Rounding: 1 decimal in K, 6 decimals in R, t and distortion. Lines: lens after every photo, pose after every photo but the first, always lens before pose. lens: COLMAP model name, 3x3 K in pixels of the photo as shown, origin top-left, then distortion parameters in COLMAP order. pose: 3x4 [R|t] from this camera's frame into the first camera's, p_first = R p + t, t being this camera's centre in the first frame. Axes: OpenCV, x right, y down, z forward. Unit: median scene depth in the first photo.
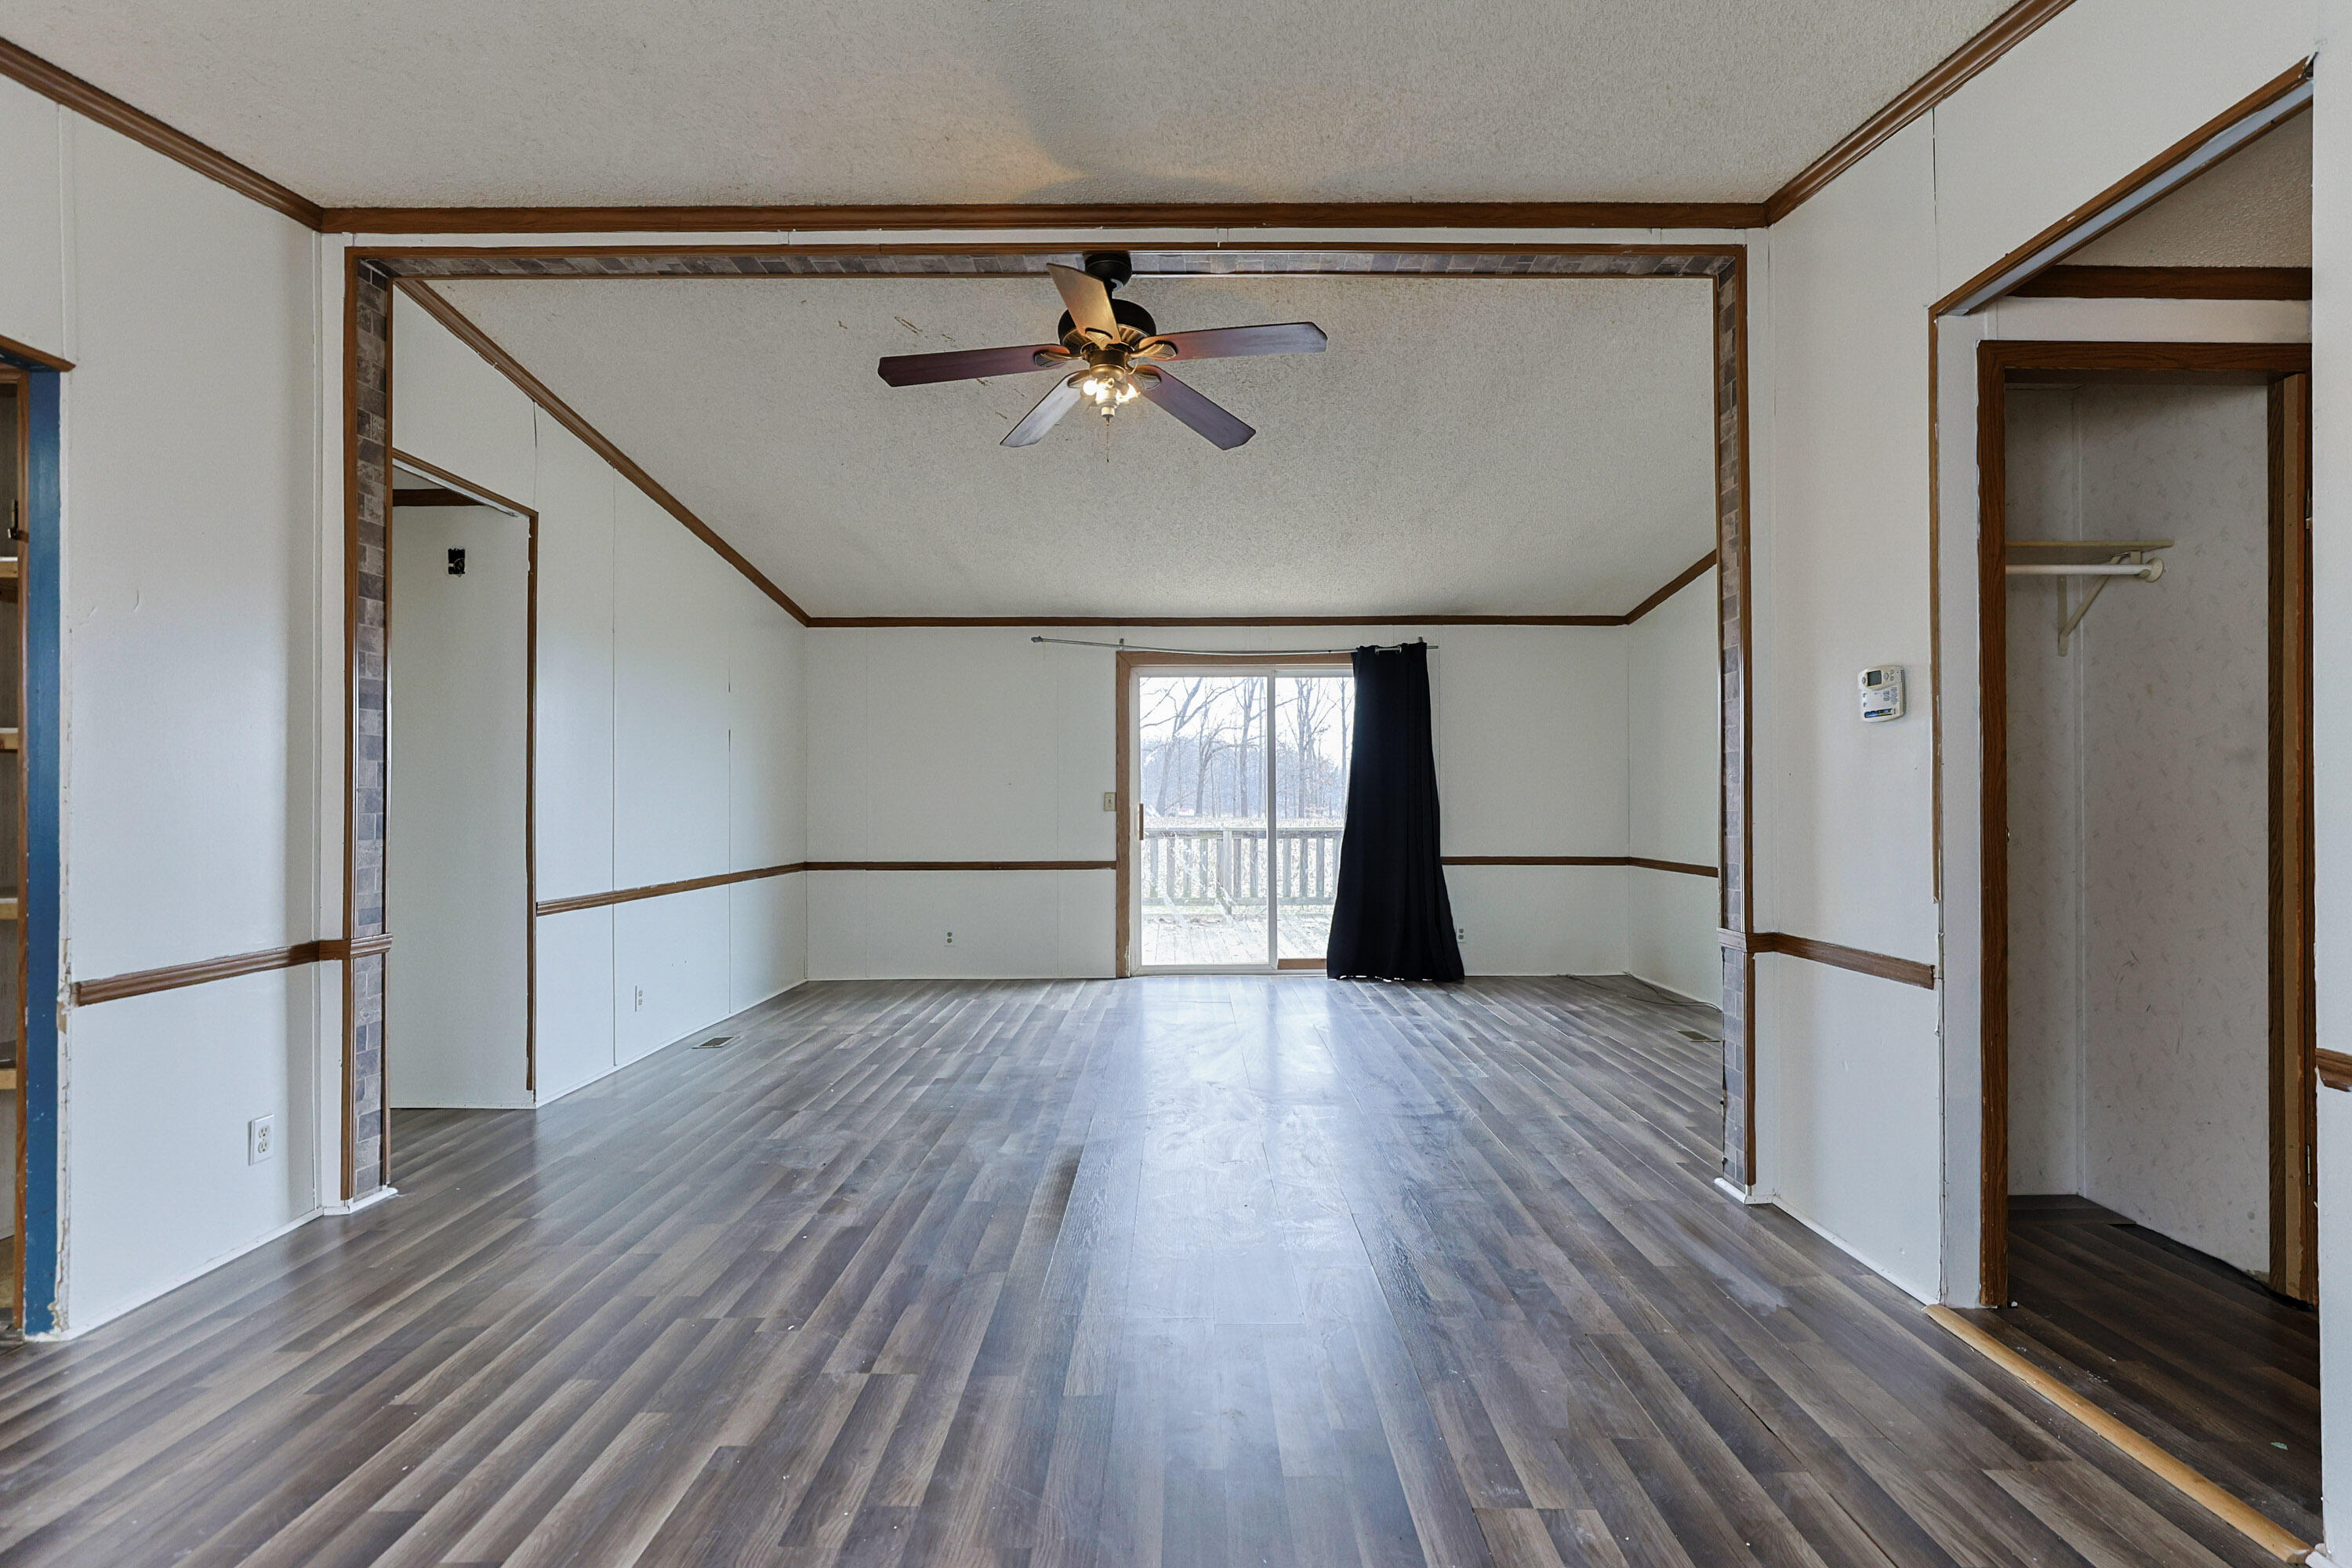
lens RADIAL K [[1129.5, 0, 1181.4], [0, 1129.5, 789.9], [0, 0, 1]] dist [-0.003932, 0.004559]
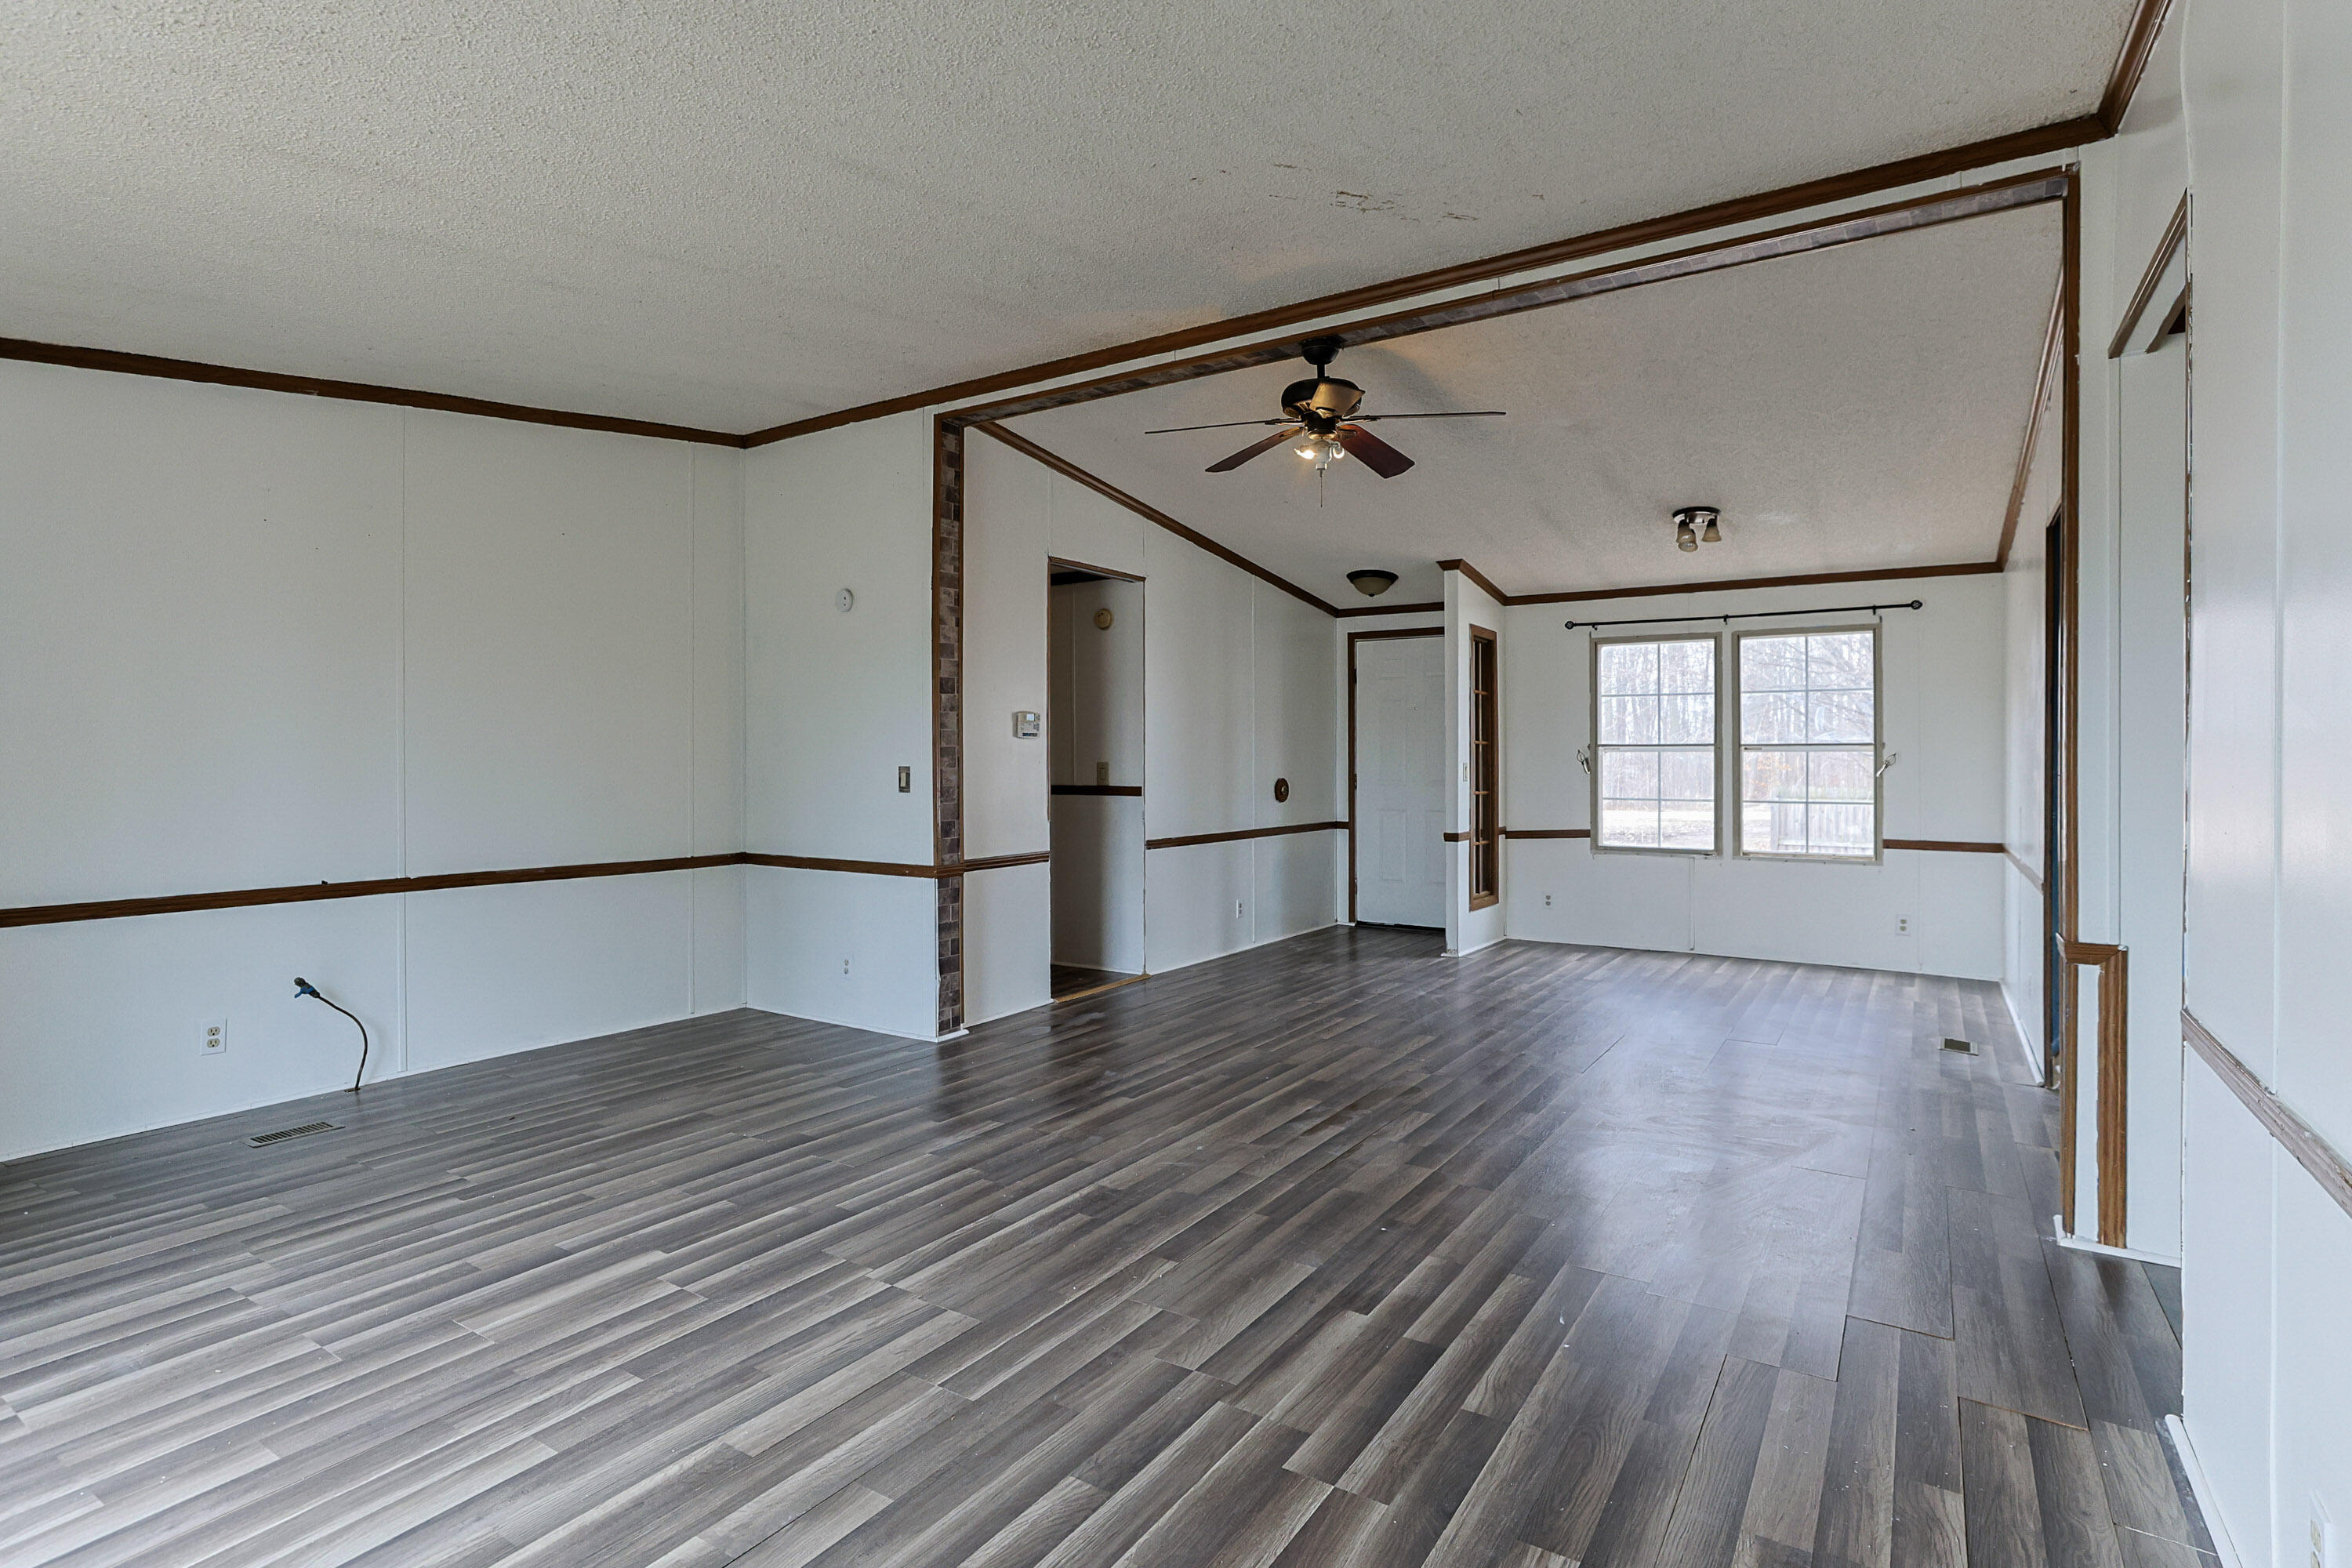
lens RADIAL K [[1228.2, 0, 1170.8], [0, 1228.2, 771.3], [0, 0, 1]] dist [-0.026021, 0.018785]
pose [[-0.840306, -0.001196, 0.542112, -0.629768], [-0.000426, 0.999999, 0.001547, -0.003505], [-0.542113, 0.001069, -0.840305, 2.138350]]
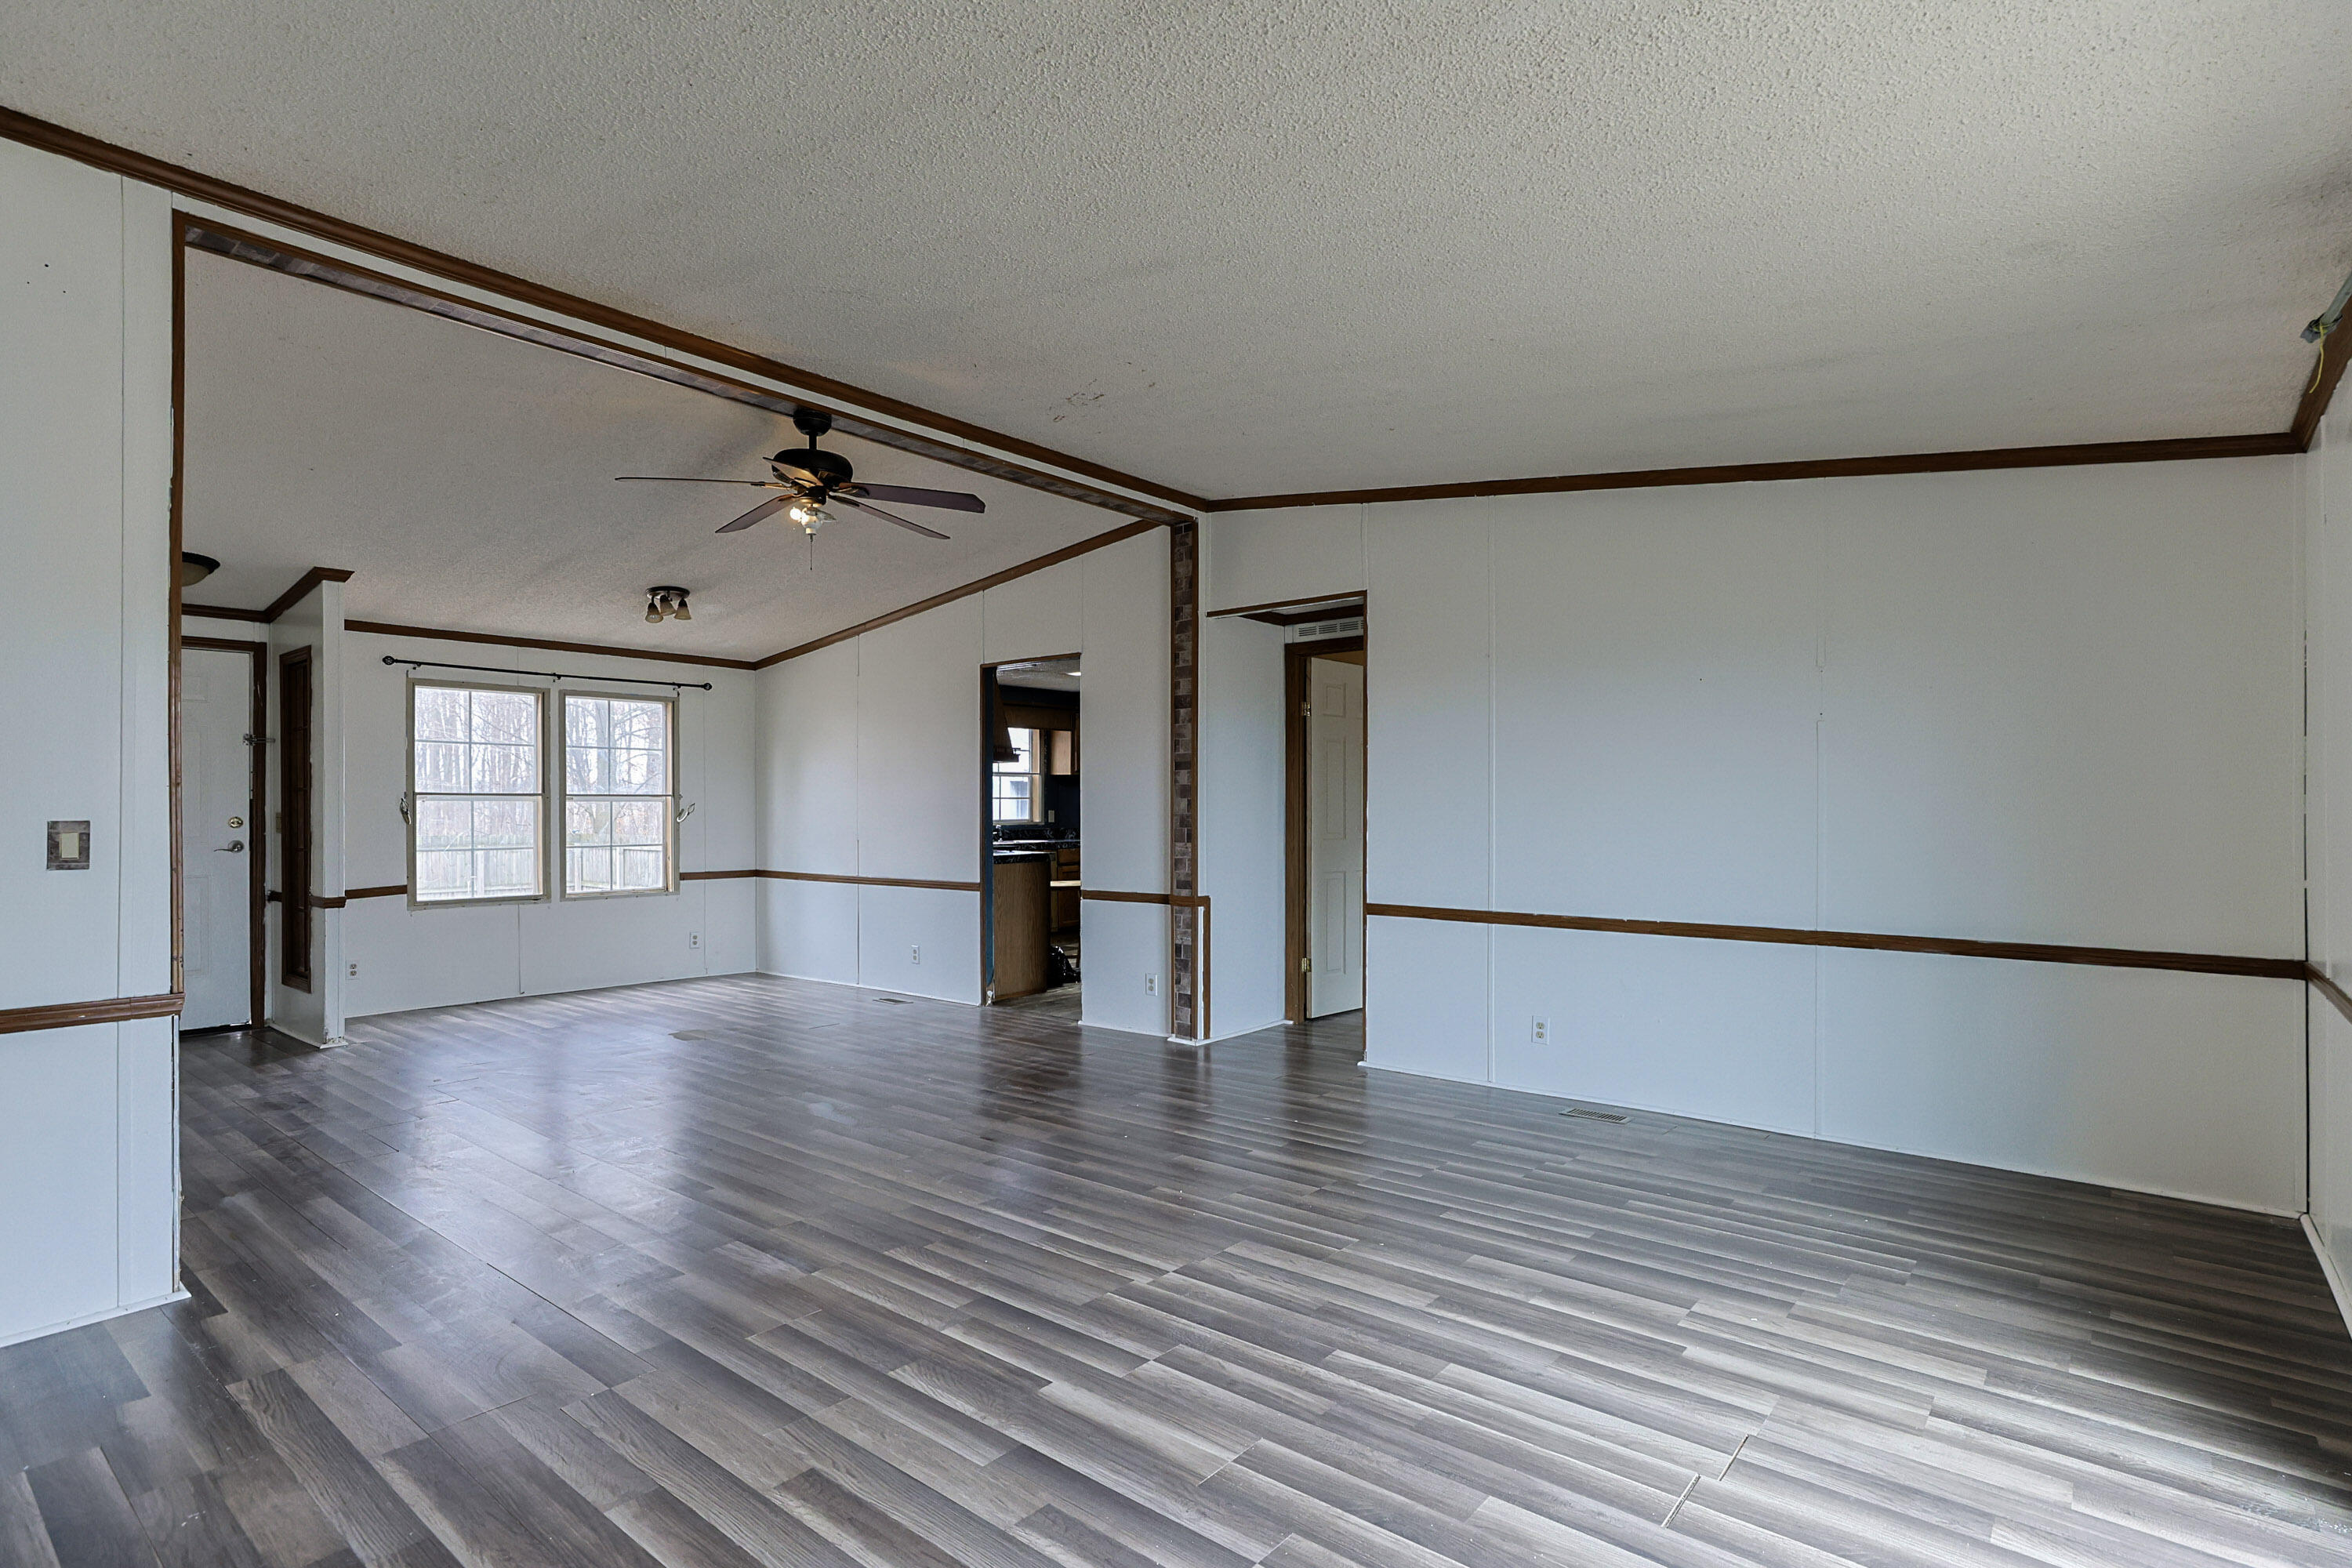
lens RADIAL K [[1148.3, 0, 1241.9], [0, 1148.3, 806.5], [0, 0, 1]] dist [-0.003546, 0.001071]
pose [[-0.597582, 0.003824, -0.801798, 0.679361], [0.009919, 0.999947, -0.002623, -0.006994], [0.801746, -0.009520, -0.597589, 2.116496]]
